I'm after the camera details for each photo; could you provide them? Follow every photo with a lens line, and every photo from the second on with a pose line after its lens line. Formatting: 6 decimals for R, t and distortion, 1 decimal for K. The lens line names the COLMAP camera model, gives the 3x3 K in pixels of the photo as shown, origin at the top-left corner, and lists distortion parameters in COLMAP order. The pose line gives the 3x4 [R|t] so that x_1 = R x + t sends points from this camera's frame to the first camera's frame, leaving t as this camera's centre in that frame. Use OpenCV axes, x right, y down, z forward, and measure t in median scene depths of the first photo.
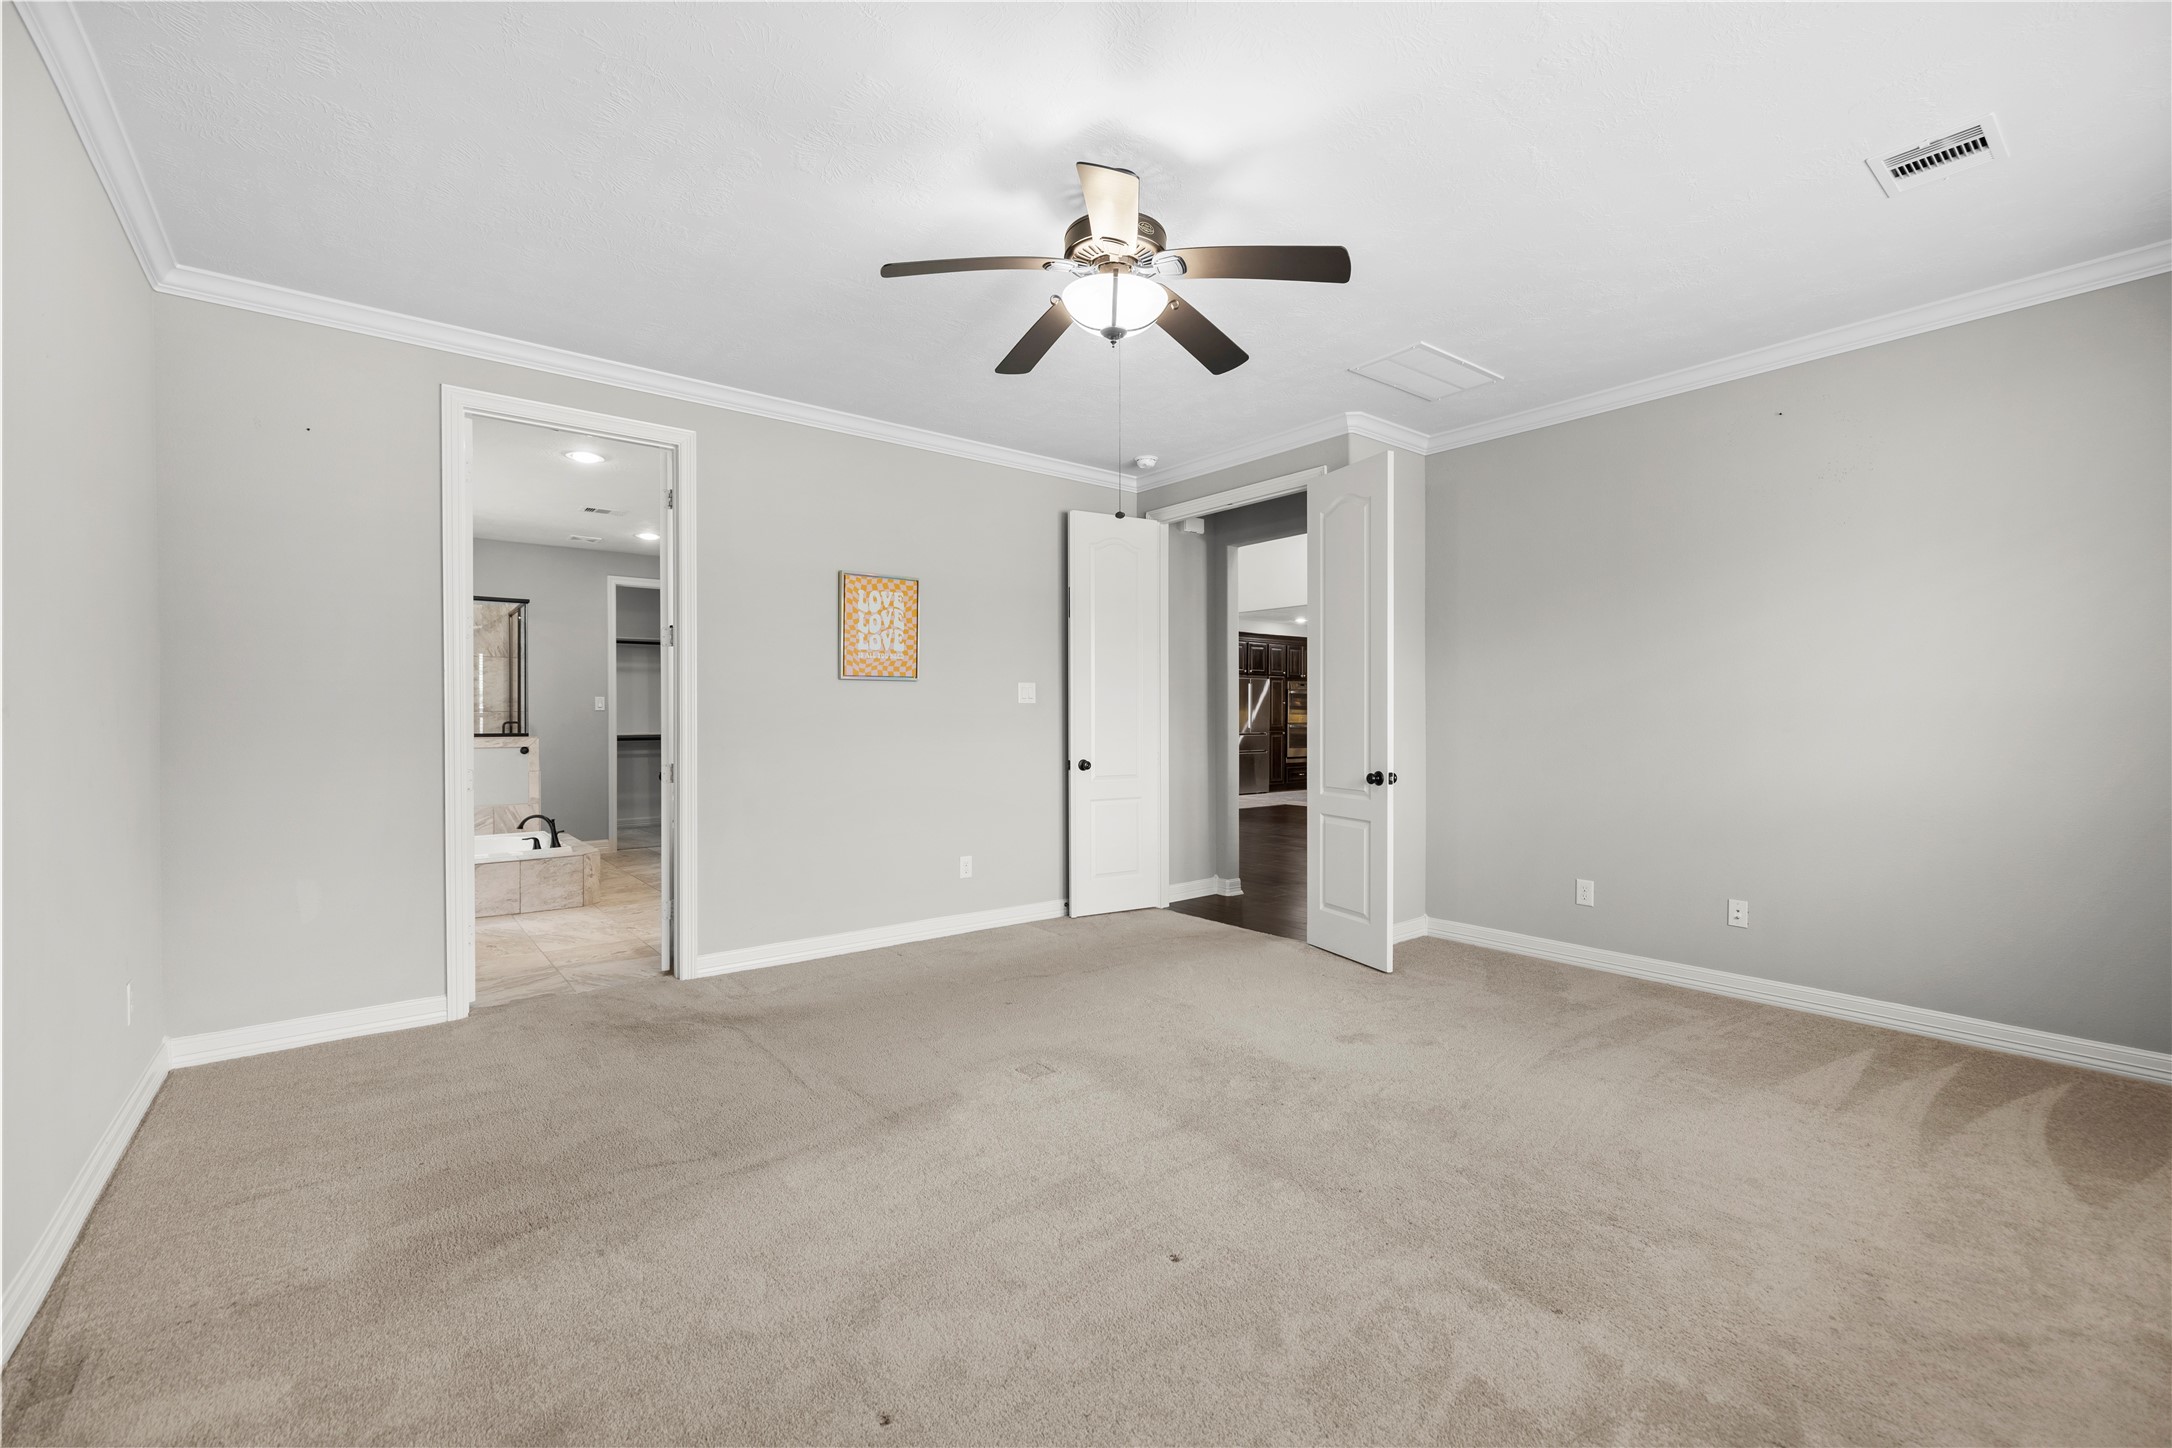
lens RADIAL K [[912.3, 0, 1076.6], [0, 912.3, 723.8], [0, 0, 1]] dist [-0.000440, -0.000149]
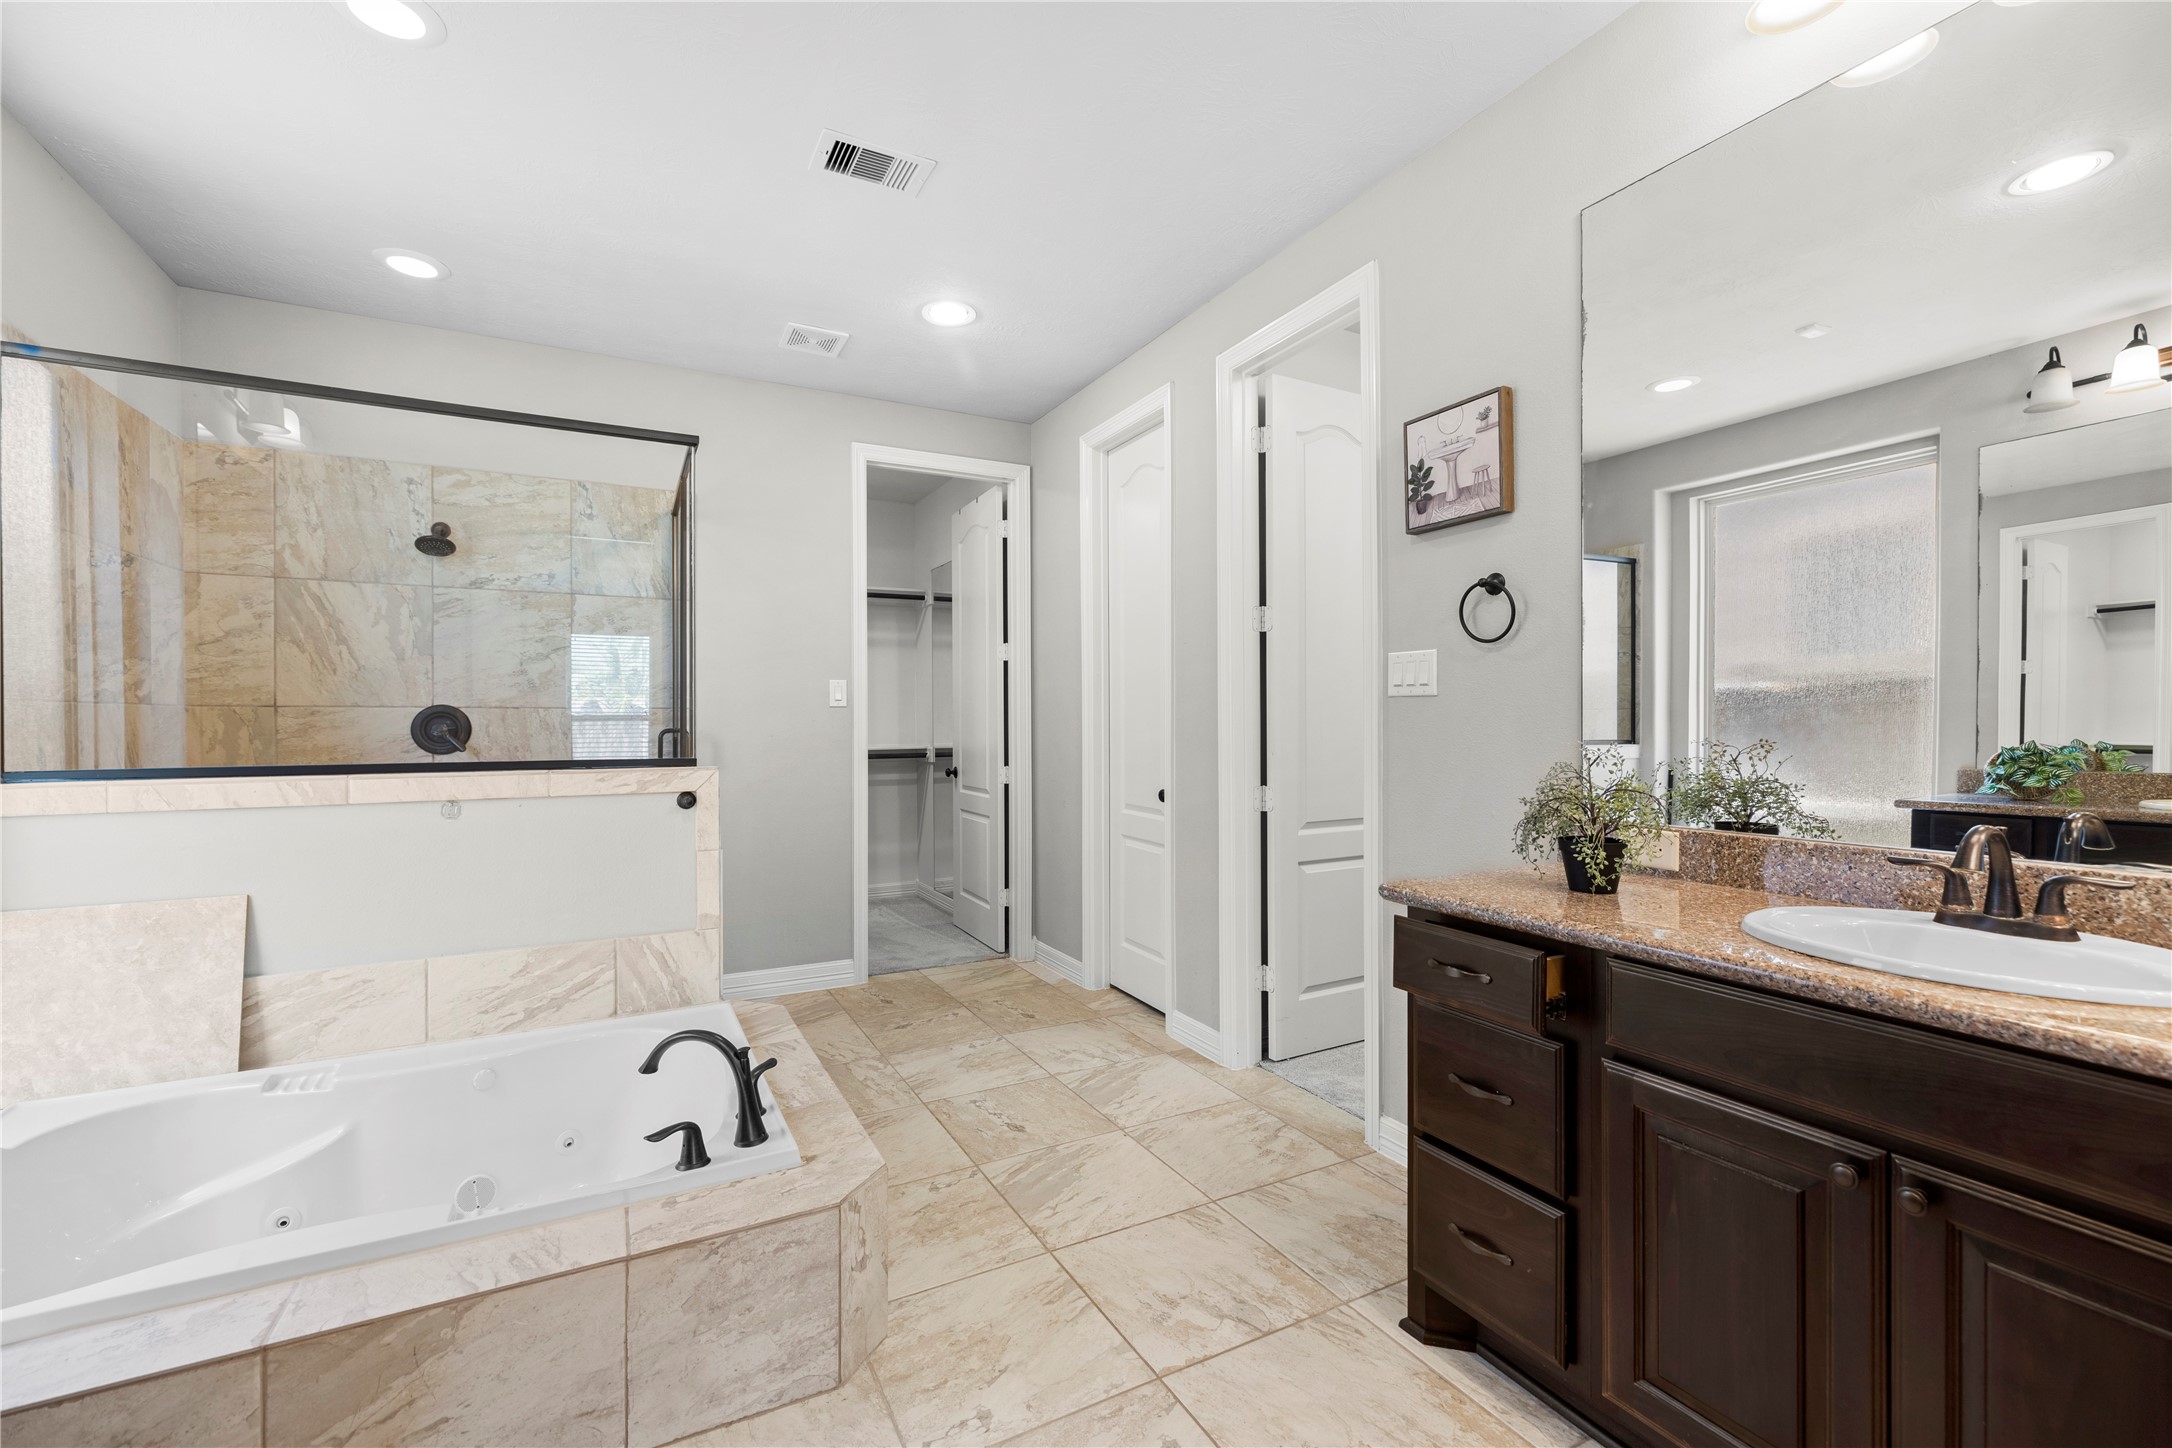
lens RADIAL K [[912.3, 0, 1076.6], [0, 912.3, 723.8], [0, 0, 1]] dist [-0.000440, -0.000149]
pose [[0.978933, -0.005928, -0.204097, -0.362279], [0.005815, 0.999982, -0.001156, -0.002282], [0.204100, -0.000055, 0.978950, 0.651920]]
